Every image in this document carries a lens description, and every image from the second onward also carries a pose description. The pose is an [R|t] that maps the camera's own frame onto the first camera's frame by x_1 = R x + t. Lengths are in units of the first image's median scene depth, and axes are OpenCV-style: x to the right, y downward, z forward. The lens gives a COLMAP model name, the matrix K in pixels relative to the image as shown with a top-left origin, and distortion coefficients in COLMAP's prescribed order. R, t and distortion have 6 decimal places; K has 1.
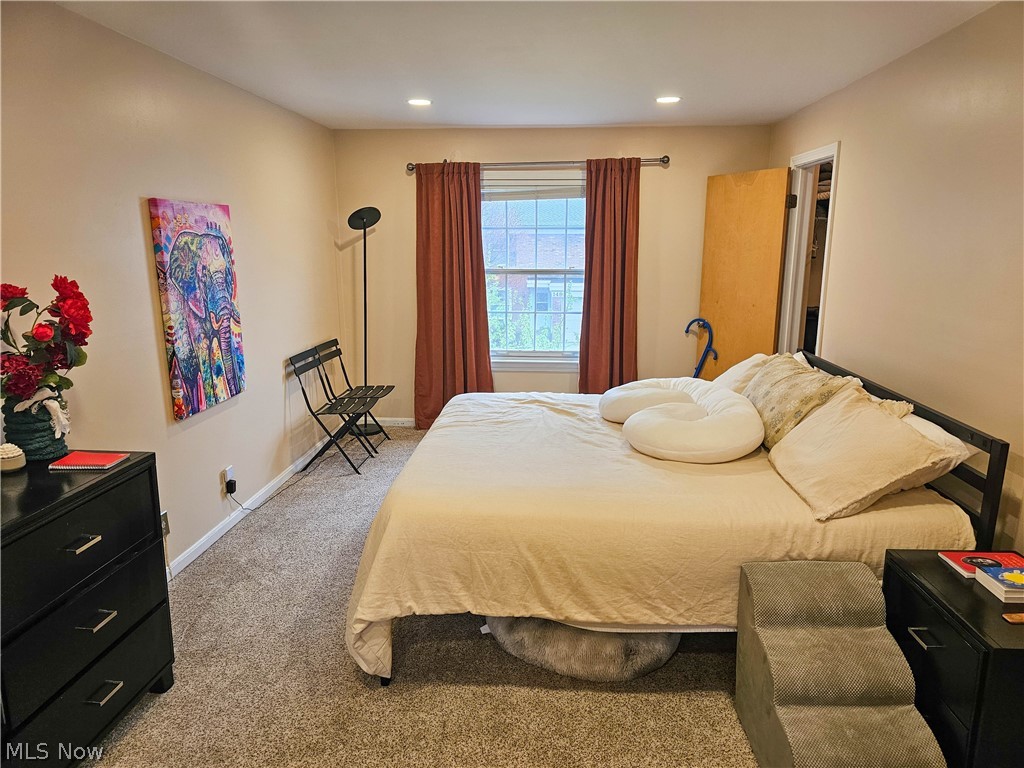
lens RADIAL K [[688.9, 0, 516.6], [0, 688.9, 383.7], [0, 0, 1]] dist [0.052474, -0.056057]
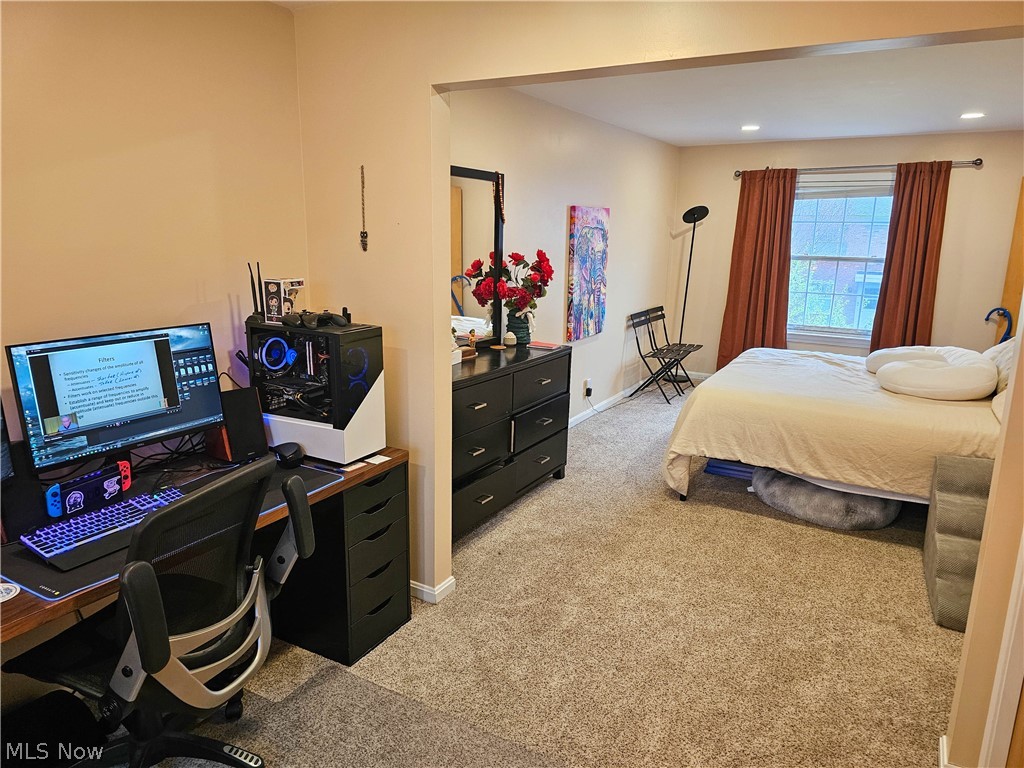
lens RADIAL K [[688.9, 0, 502.4], [0, 688.9, 386.9], [0, 0, 1]] dist [0.052474, -0.056057]
pose [[0.895801, 0.111801, -0.430164, 0.076452], [-0.103597, 0.993710, 0.042531, 0.096150], [0.432213, 0.006465, 0.901748, -0.484008]]
